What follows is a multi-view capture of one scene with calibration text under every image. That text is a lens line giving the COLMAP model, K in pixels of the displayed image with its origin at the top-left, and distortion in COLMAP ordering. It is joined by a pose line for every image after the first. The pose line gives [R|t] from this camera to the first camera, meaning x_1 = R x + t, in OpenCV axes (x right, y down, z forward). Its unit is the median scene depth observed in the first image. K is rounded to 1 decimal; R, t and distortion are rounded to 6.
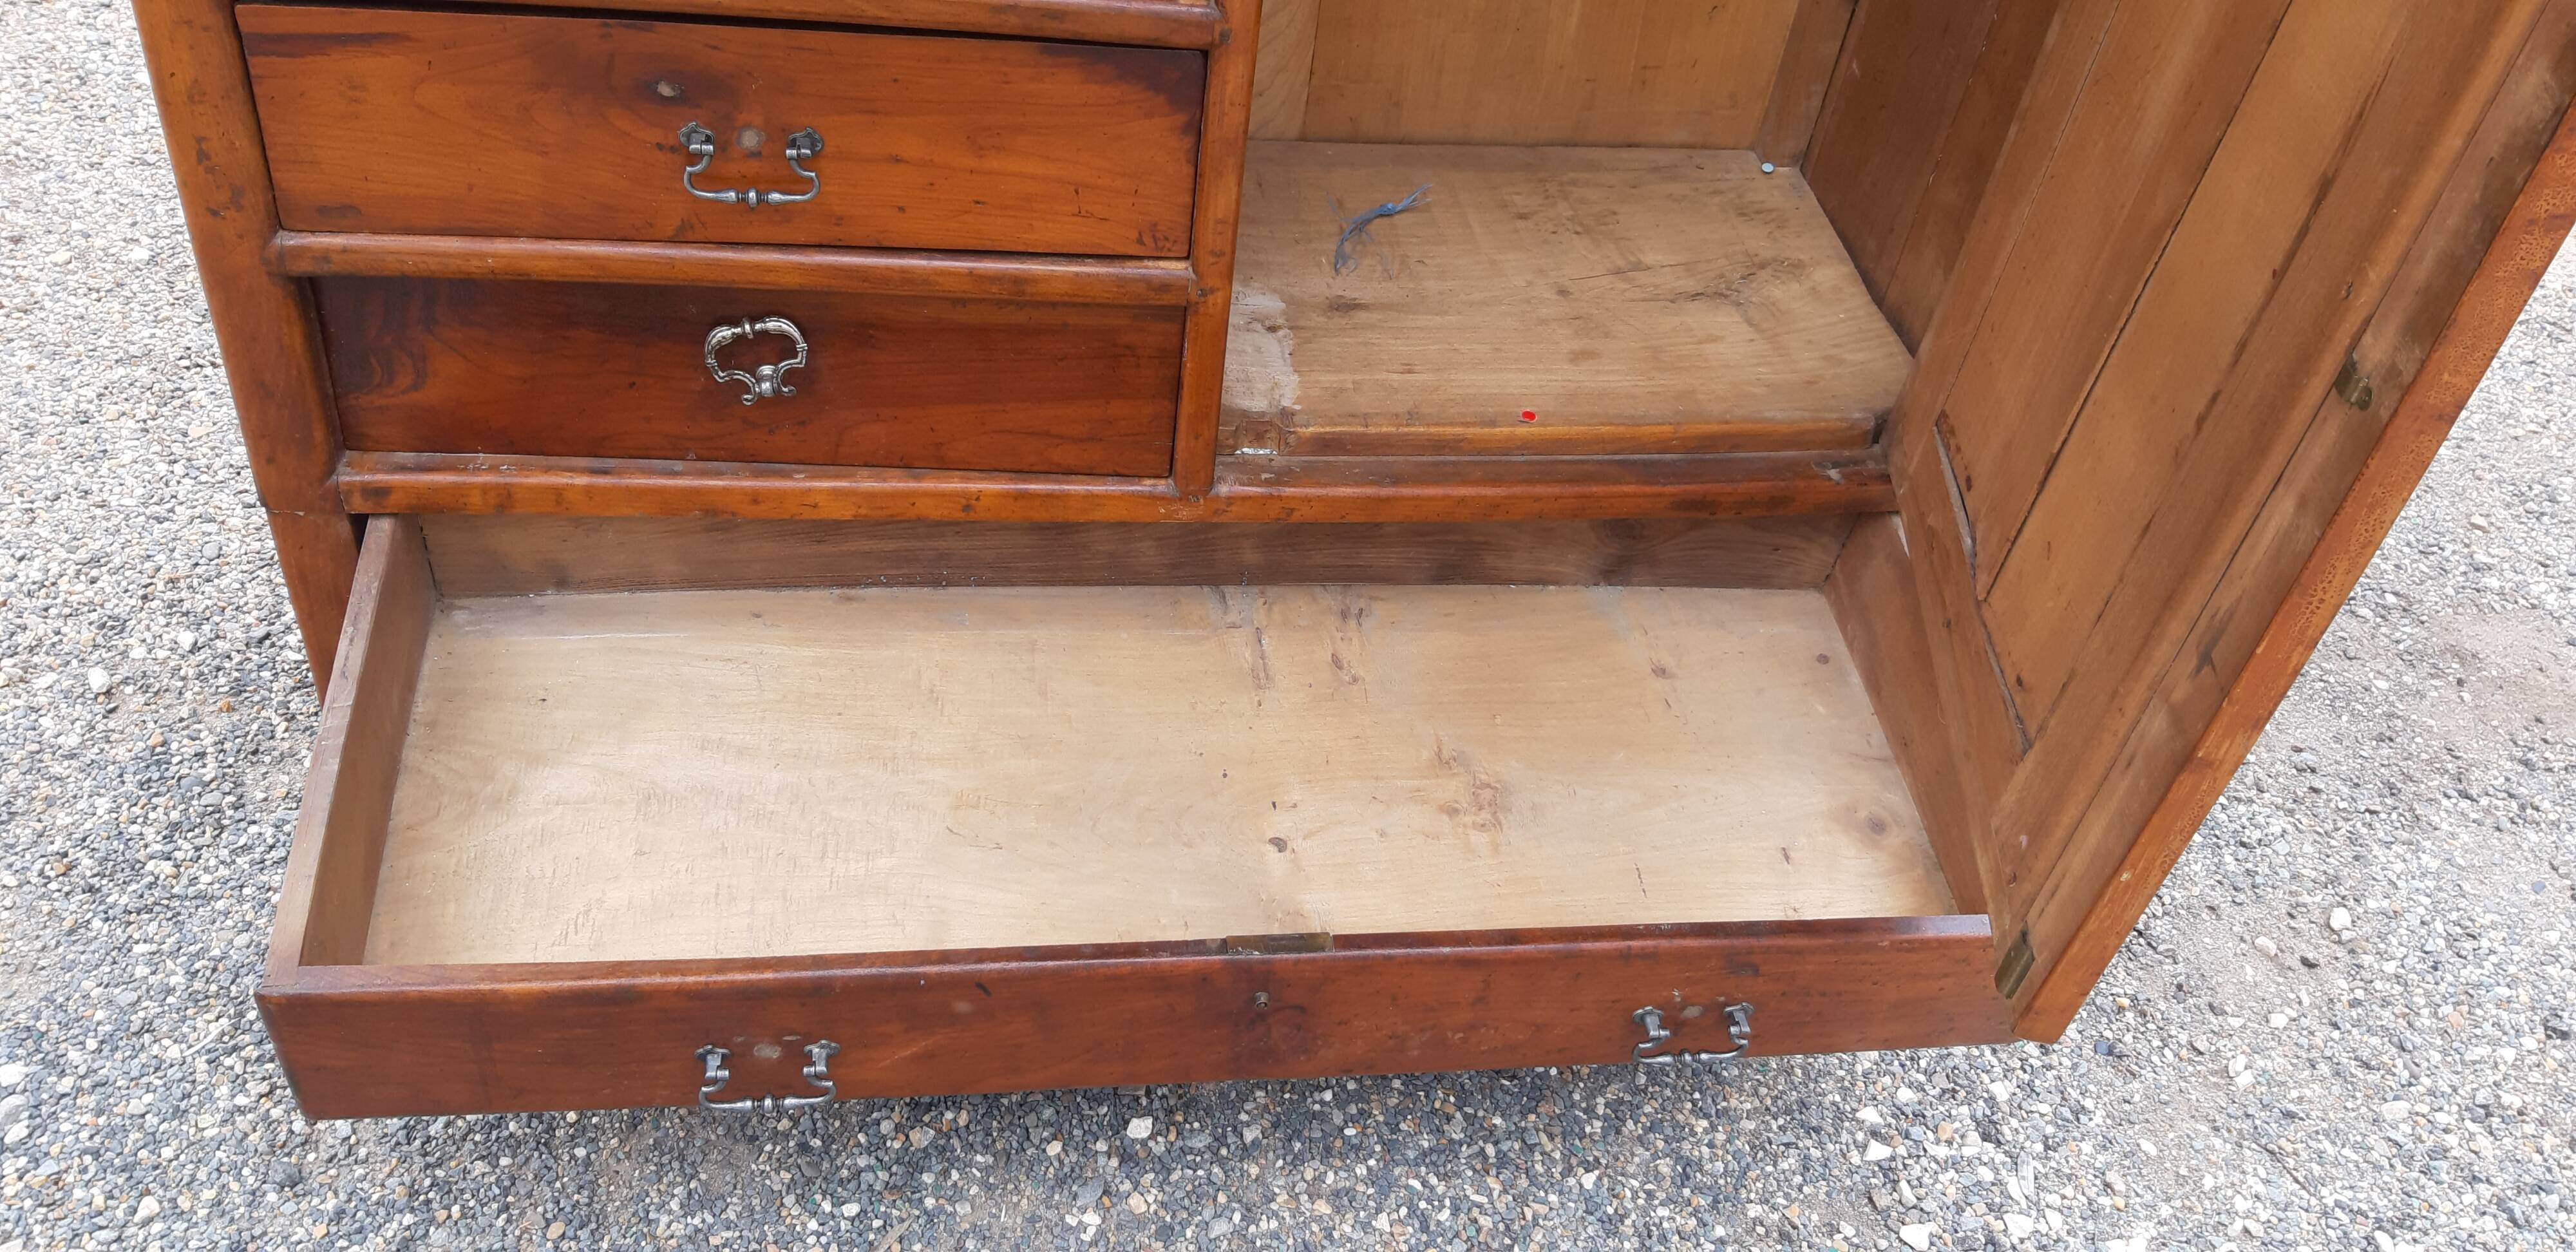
lens RADIAL K [[2016.2, 0, 1267.9], [0, 2016.2, 609.7], [0, 0, 1]] dist [0.096312, -0.181111]
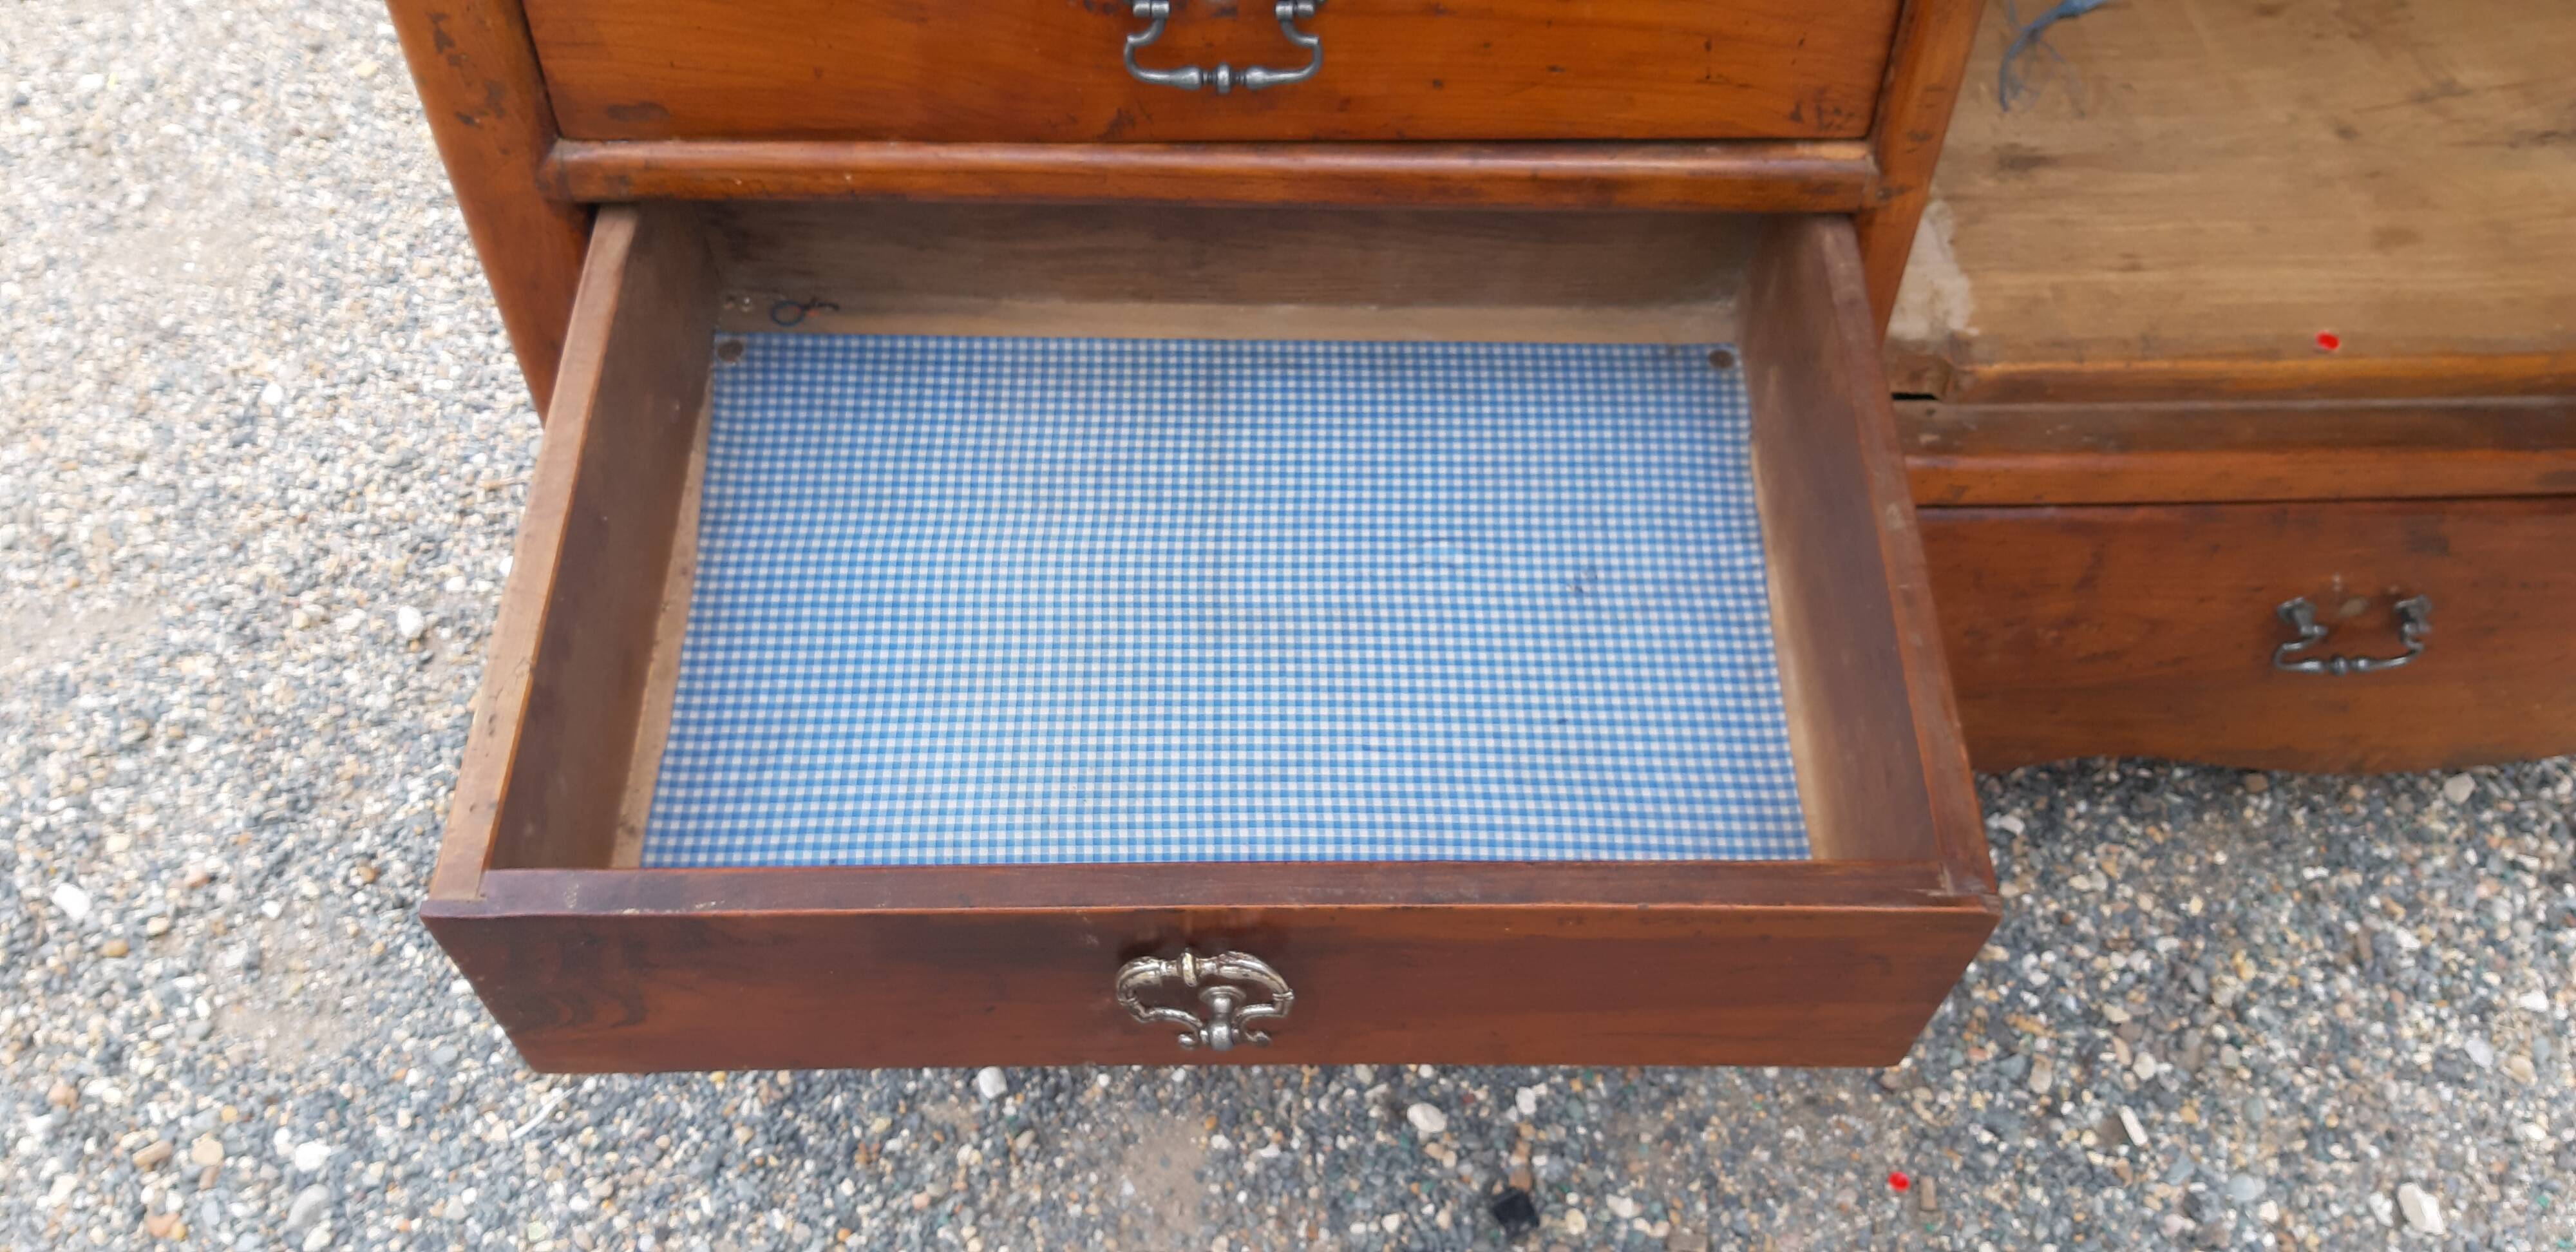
lens RADIAL K [[2069.5, 0, 1287.8], [0, 2069.5, 611.4], [0, 0, 1]] dist [0.060756, -0.140185]
pose [[0.987085, 0.026134, -0.158053, -0.096006], [-0.004324, 0.990591, 0.136791, -0.097438], [0.160141, -0.134341, 0.977910, 0.253895]]
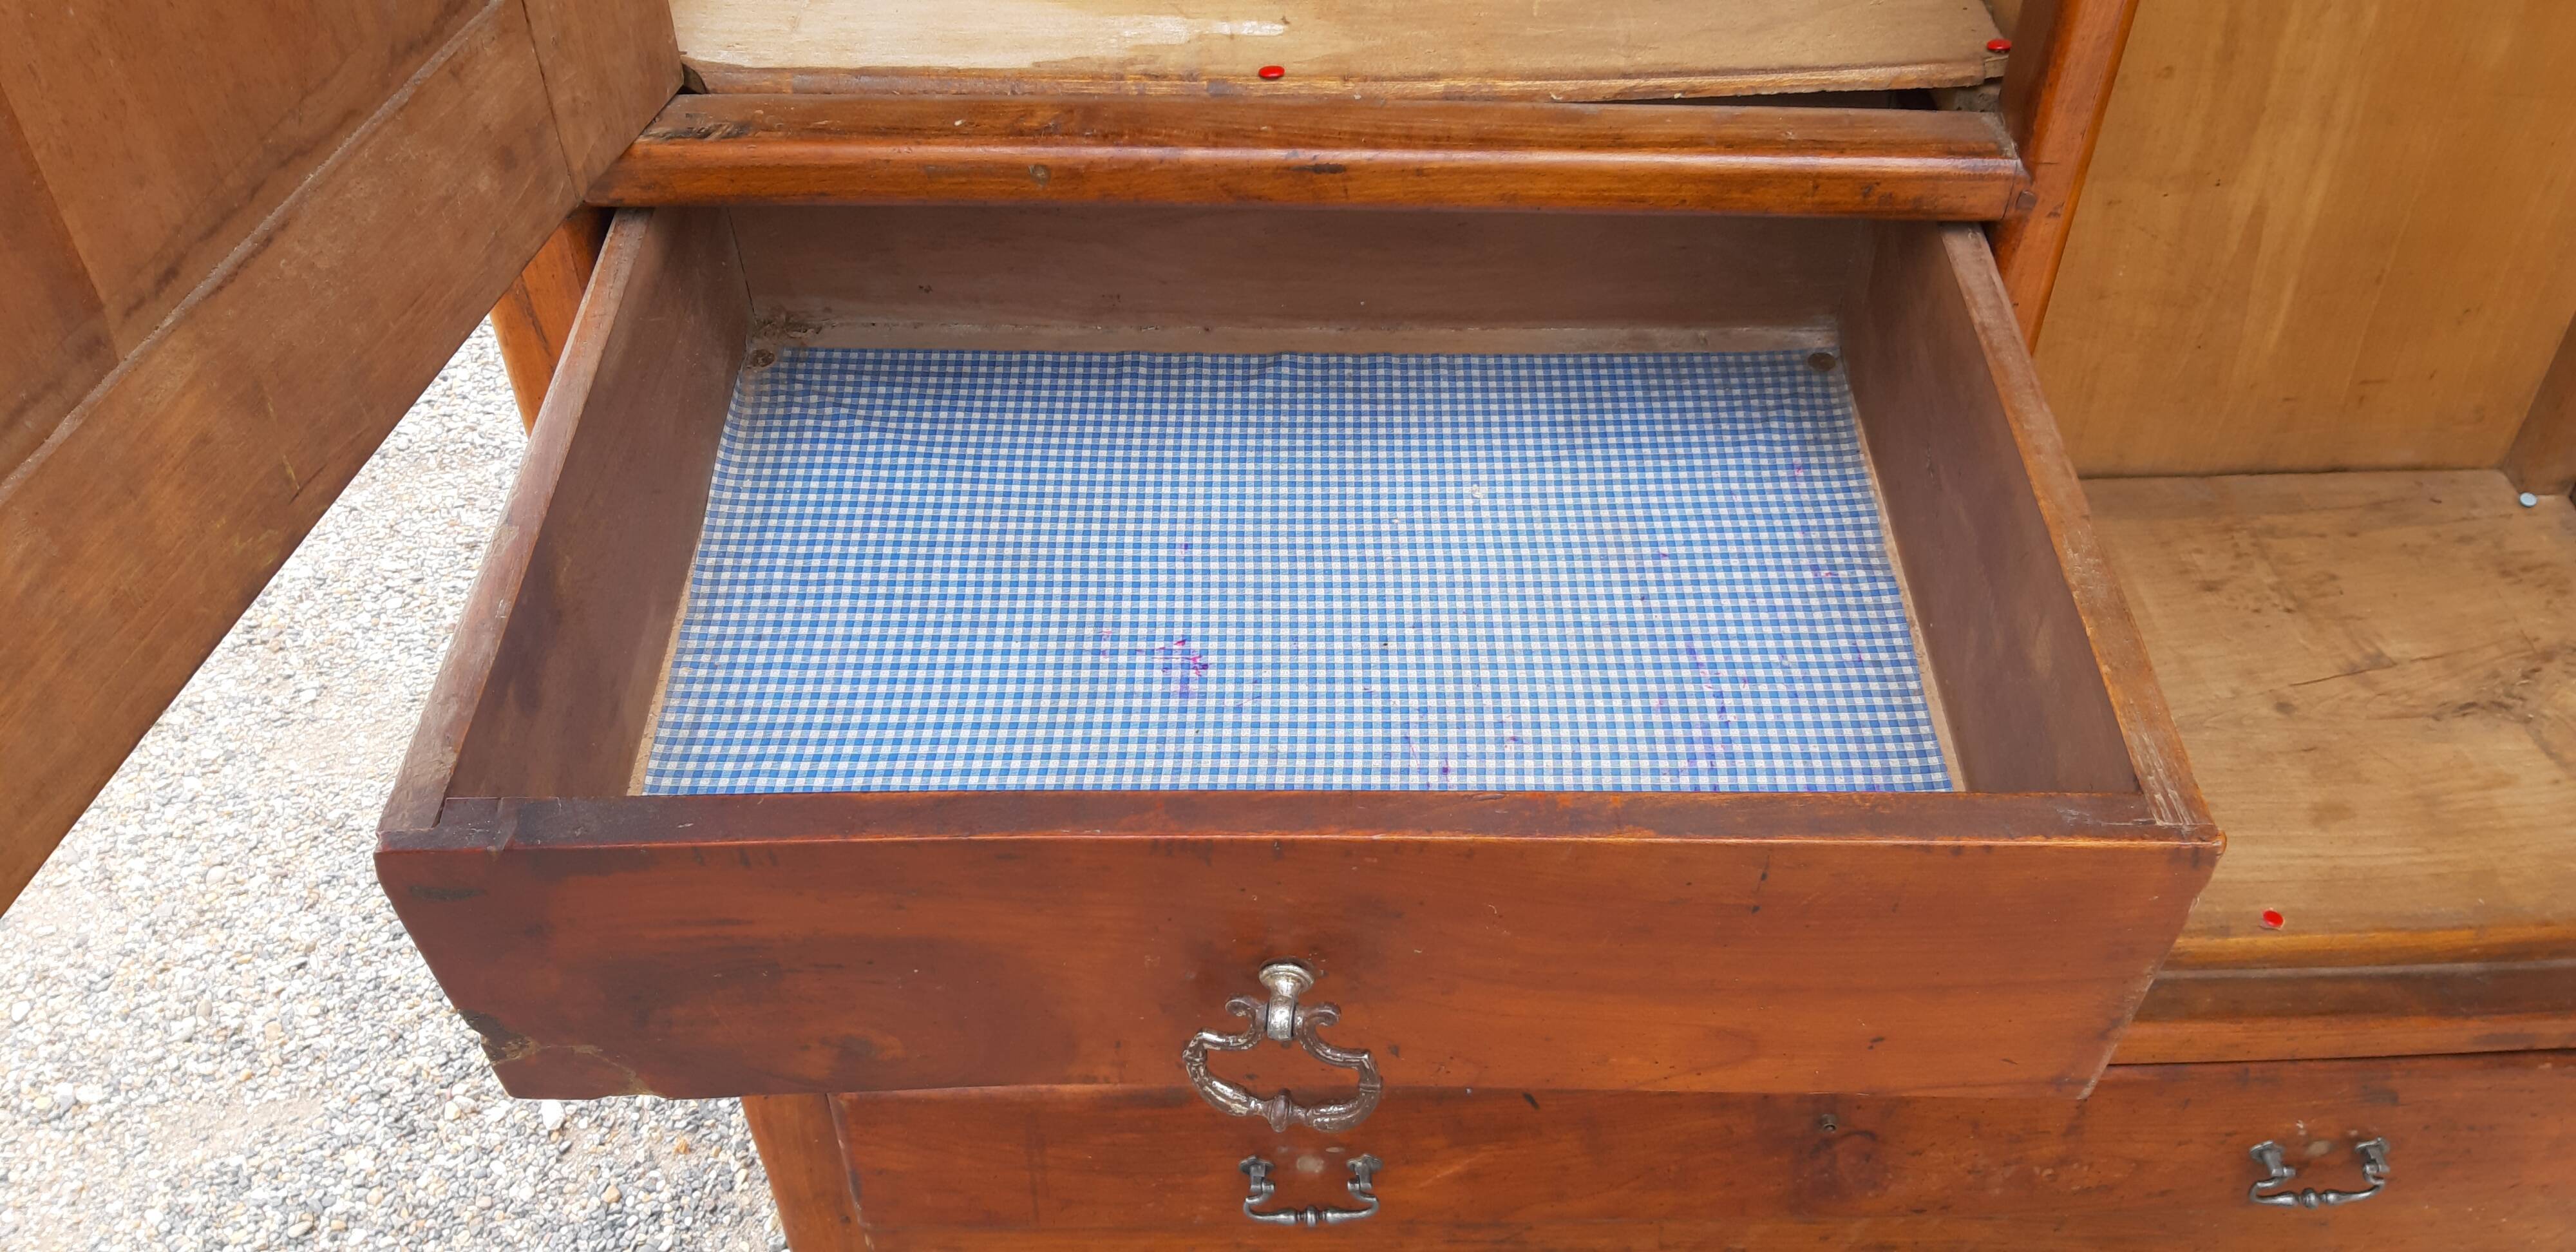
lens RADIAL K [[2041.4, 0, 1277.2], [0, 2041.4, 614.7], [0, 0, 1]] dist [0.087468, -0.174403]
pose [[0.982489, -0.007569, -0.186166, -0.089309], [0.006149, 0.999947, -0.008206, -0.199932], [0.186218, 0.006917, 0.982484, 0.168270]]
